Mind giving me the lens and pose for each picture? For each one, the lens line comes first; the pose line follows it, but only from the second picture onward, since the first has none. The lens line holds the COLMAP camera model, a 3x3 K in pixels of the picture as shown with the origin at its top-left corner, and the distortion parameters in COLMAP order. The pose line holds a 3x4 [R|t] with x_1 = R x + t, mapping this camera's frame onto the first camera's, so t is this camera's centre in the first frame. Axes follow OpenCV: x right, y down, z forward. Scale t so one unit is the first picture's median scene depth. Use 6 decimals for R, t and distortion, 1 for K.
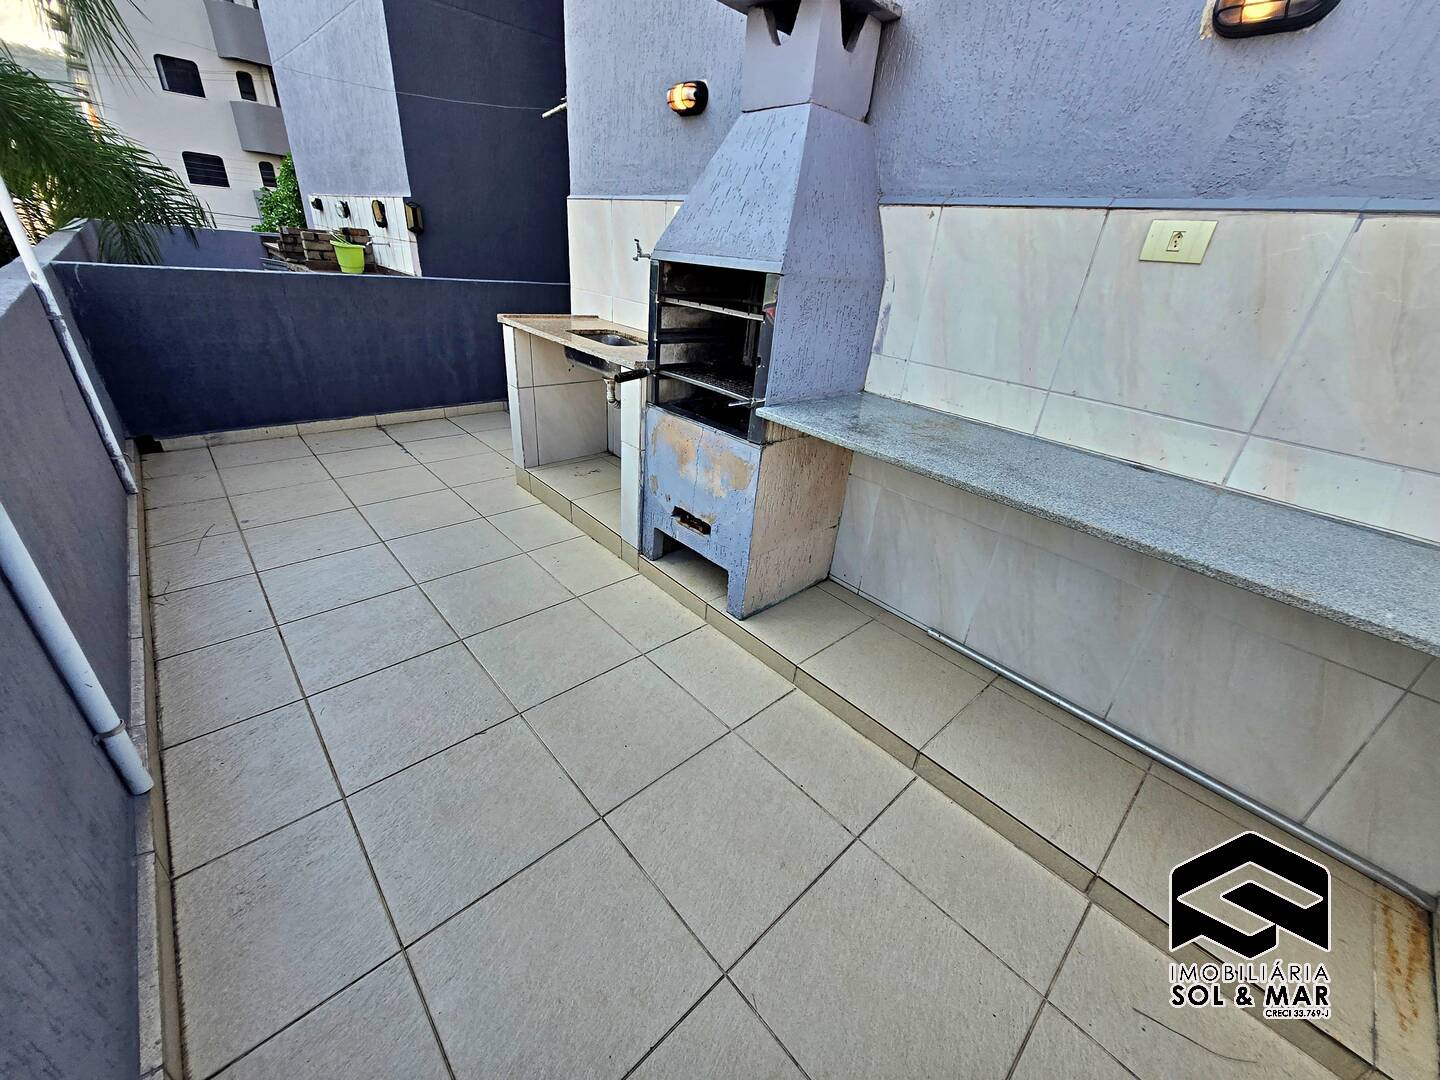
lens RADIAL K [[564.3, 0, 723.4], [0, 564.3, 533.3], [0, 0, 1]] dist [0.000489, 0.000379]
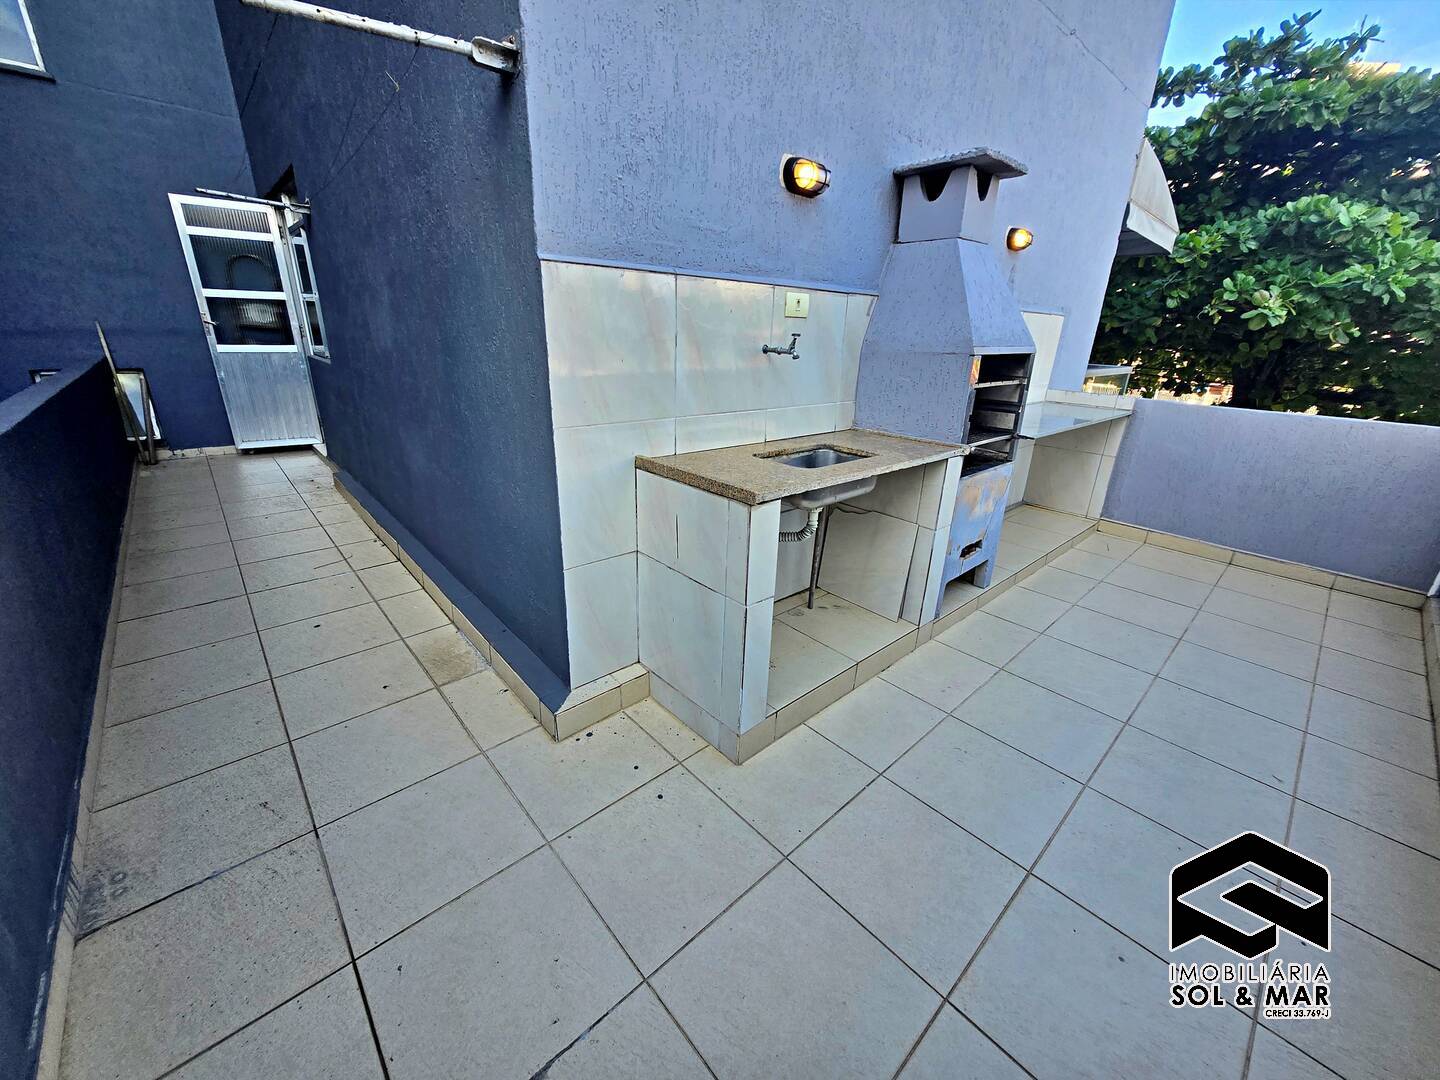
lens RADIAL K [[564.3, 0, 723.4], [0, 564.3, 533.3], [0, 0, 1]] dist [0.000489, 0.000379]
pose [[0.013591, -0.422812, 0.906115, -1.346104], [0.420278, 0.824680, 0.378509, -0.859868], [-0.907294, 0.375676, 0.188907, 1.423070]]
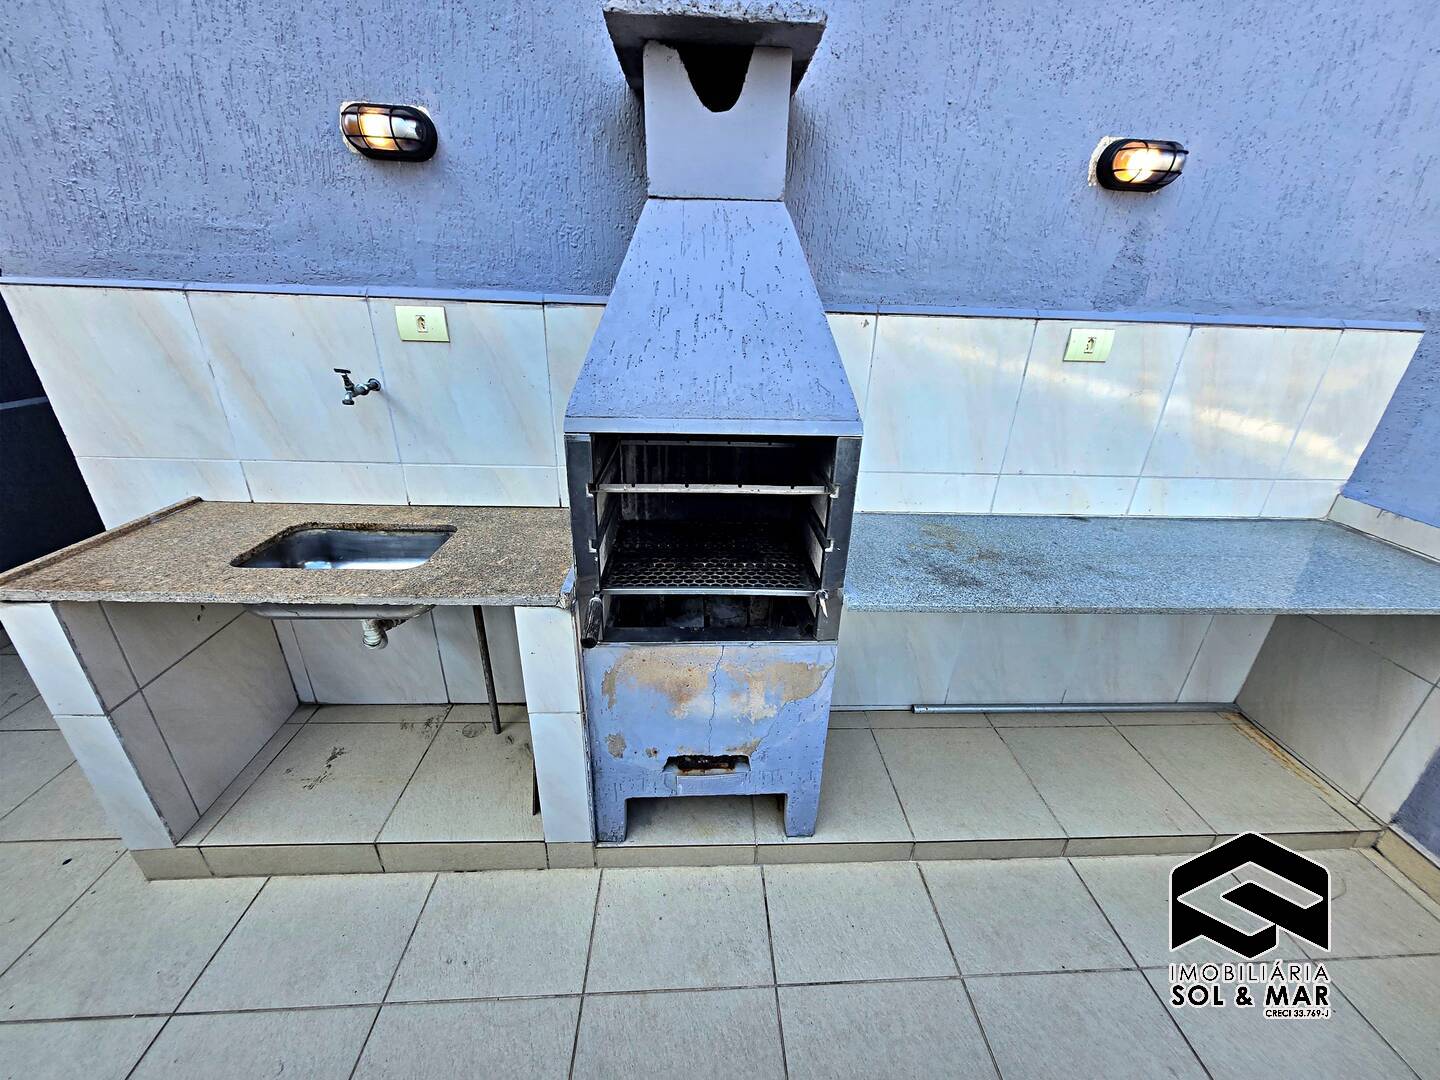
lens RADIAL K [[566.3, 0, 720.2], [0, 566.3, 537.0], [0, 0, 1]] dist [-0.000011, 0.000547]
pose [[0.642444, -0.366766, 0.672866, -0.474329], [0.365040, 0.918482, 0.152110, -0.433911], [-0.673804, 0.147901, 0.723957, 0.506300]]
